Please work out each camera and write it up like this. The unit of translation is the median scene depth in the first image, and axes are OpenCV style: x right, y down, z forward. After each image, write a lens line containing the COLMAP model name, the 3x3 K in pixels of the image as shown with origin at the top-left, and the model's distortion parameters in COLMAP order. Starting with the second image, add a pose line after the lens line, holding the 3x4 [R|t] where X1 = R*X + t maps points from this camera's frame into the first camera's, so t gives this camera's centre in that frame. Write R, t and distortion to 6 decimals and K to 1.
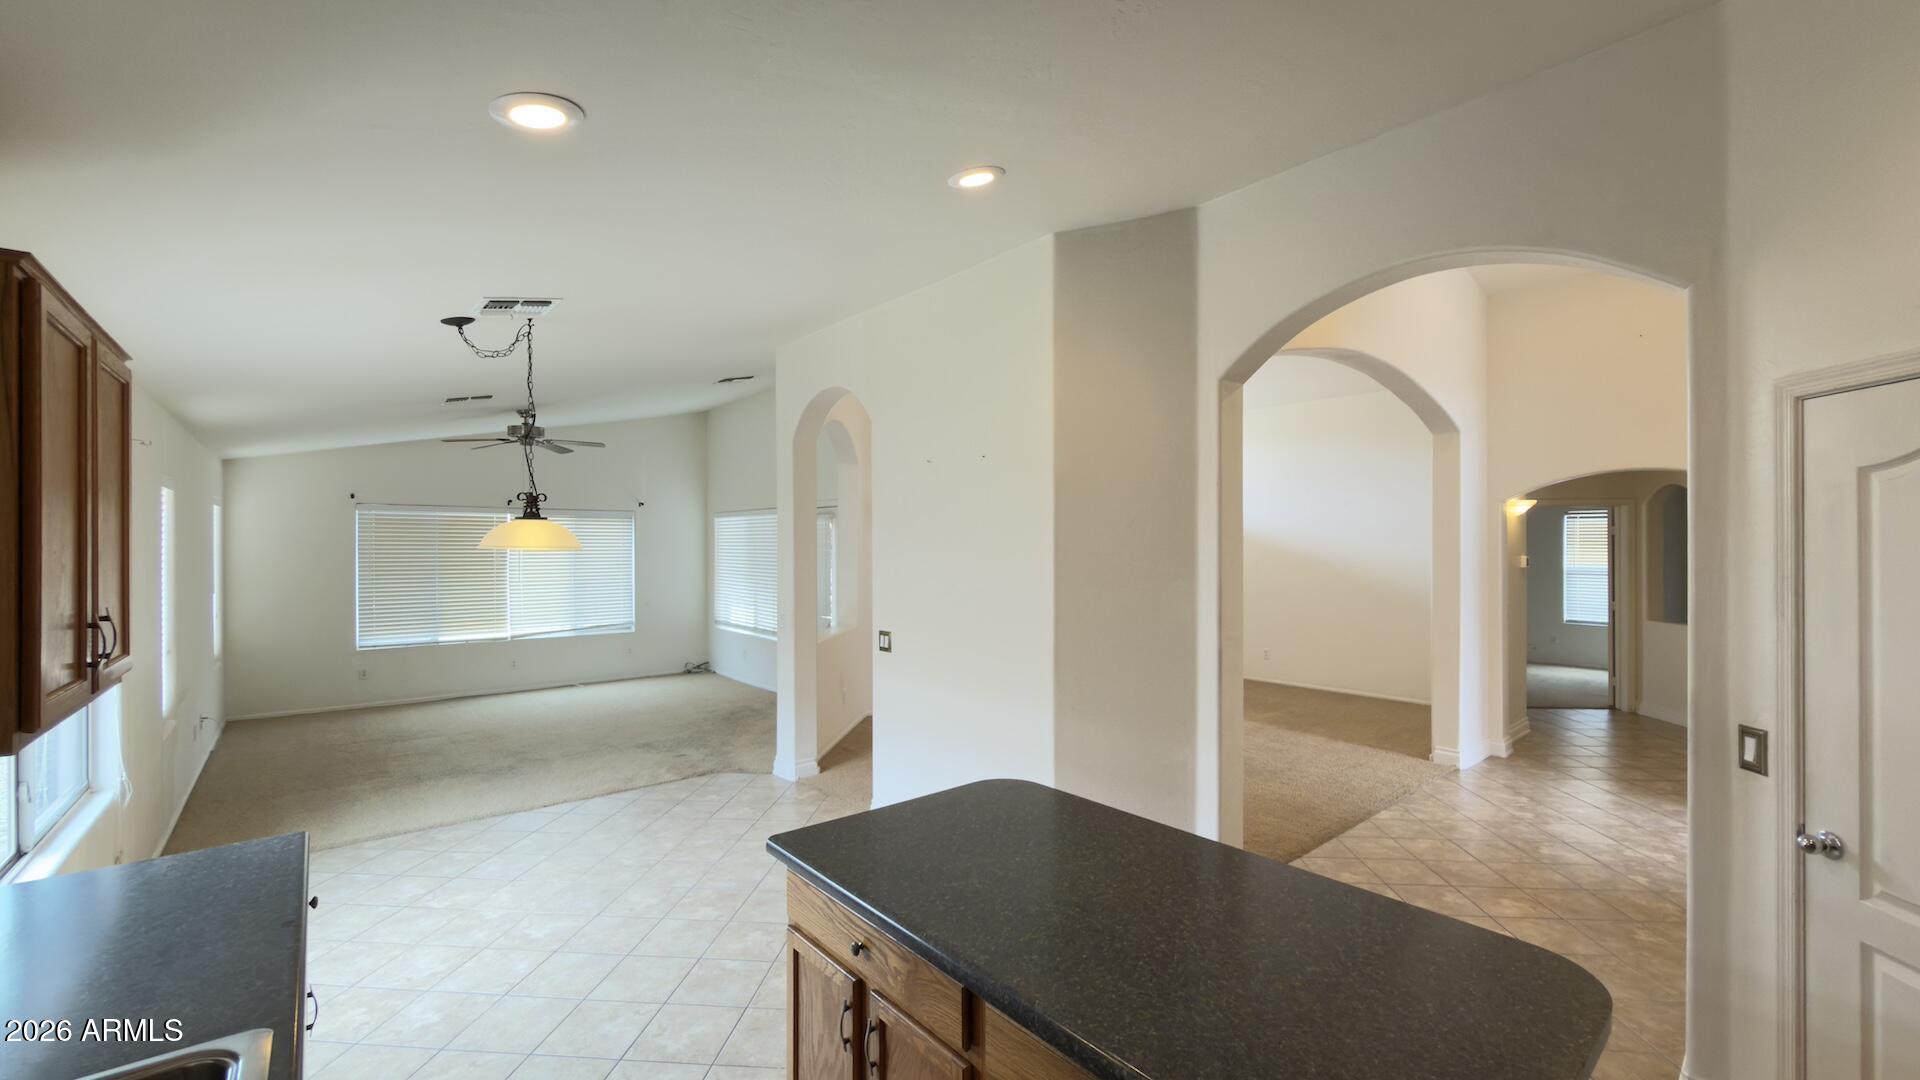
lens RADIAL K [[766.8, 0, 960.0], [0, 766.8, 546.4], [0, 0, 1]] dist [-0.000849, 0.000218]
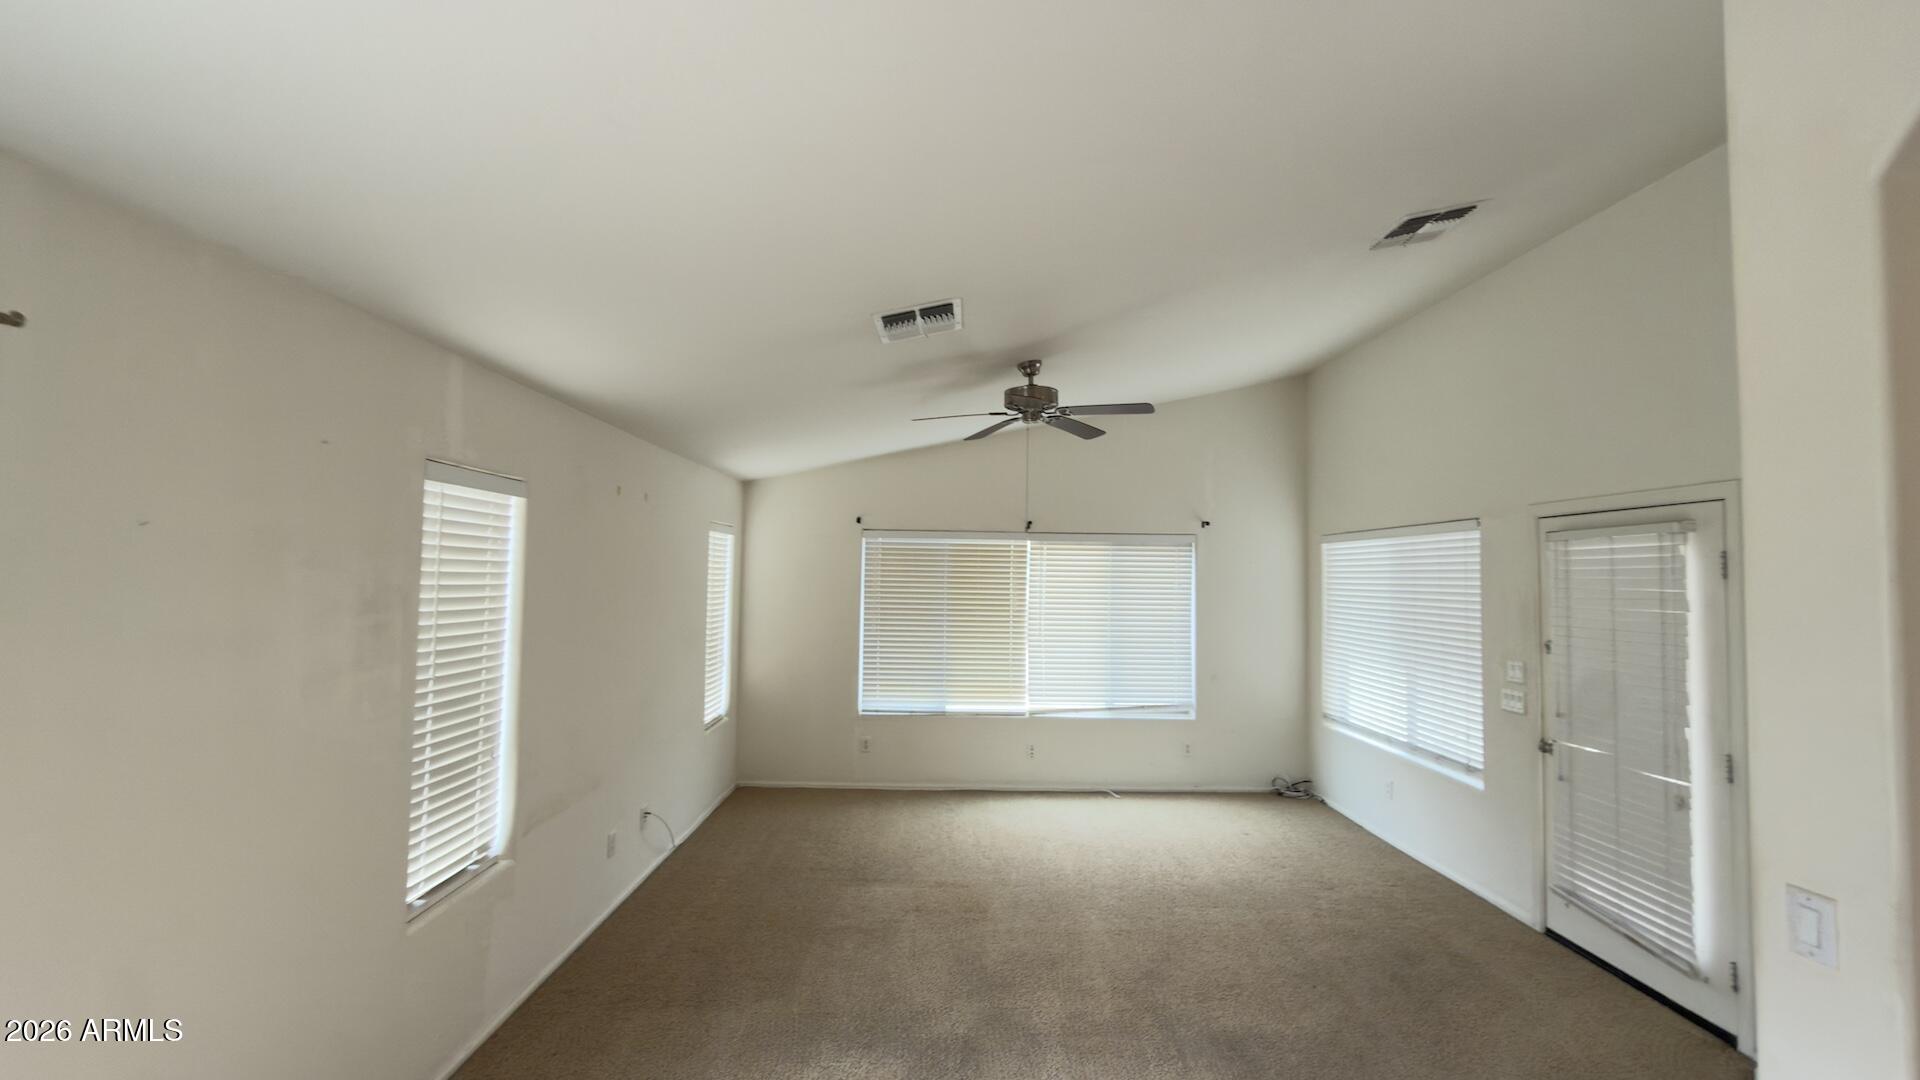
lens RADIAL K [[766.8, 0, 960.0], [0, 766.8, 546.4], [0, 0, 1]] dist [-0.000849, 0.000218]
pose [[0.776281, -0.013040, -0.630252, -0.200820], [-0.016582, 0.999018, -0.041094, -0.006998], [0.630169, 0.042351, 0.775302, 0.437188]]
